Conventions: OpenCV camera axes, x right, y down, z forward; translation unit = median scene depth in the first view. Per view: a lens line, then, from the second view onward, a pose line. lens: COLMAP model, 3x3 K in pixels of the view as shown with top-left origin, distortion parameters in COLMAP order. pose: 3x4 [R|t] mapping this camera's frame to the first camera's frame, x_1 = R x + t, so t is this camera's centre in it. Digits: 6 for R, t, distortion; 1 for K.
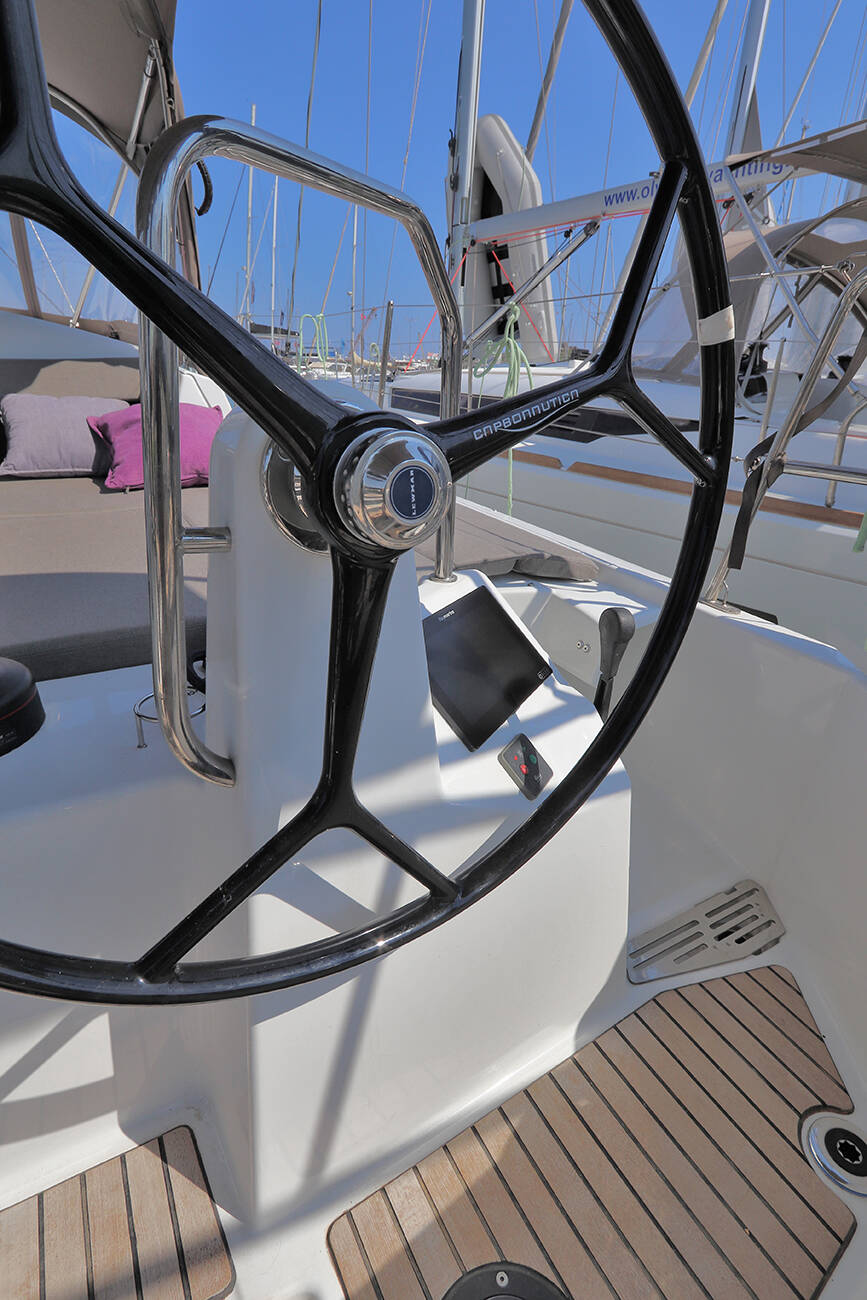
lens RADIAL K [[637.4, 0, 433.5], [0, 637.4, 650.0], [0, 0, 1]] dist [-0.028462, -0.000175]
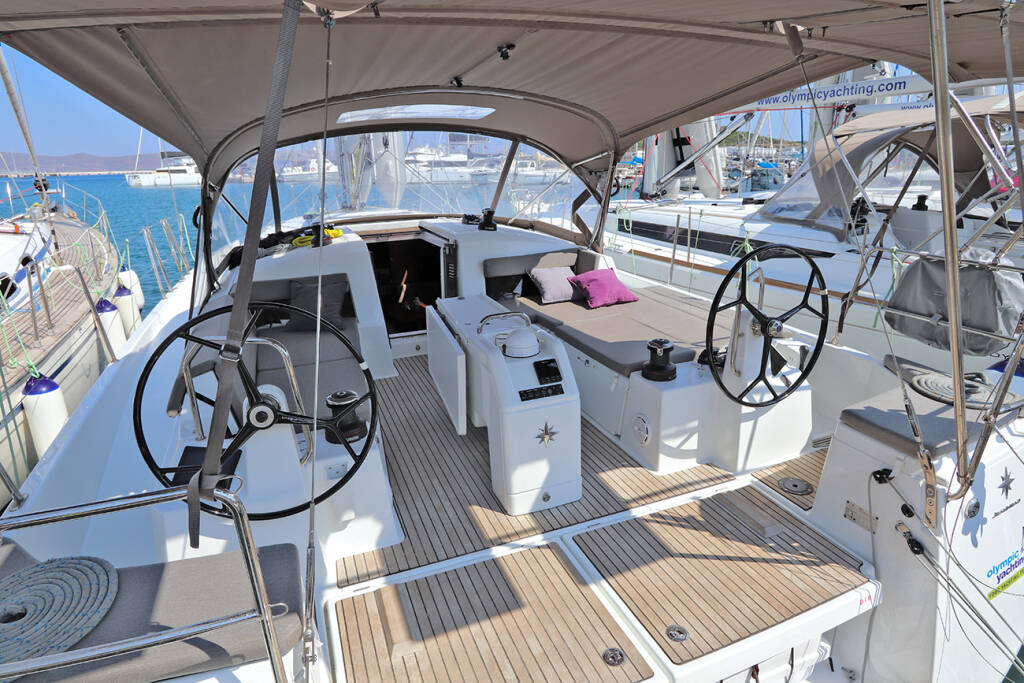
lens RADIAL K [[570.1, 0, 512.0], [0, 570.1, 341.5], [0, 0, 1]] dist [-0.003859, -0.000663]
pose [[0.991451, -0.018105, -0.129217, -1.217036], [0.004295, 0.994318, -0.106363, 0.315233], [0.130409, 0.104899, 0.985895, -3.177872]]
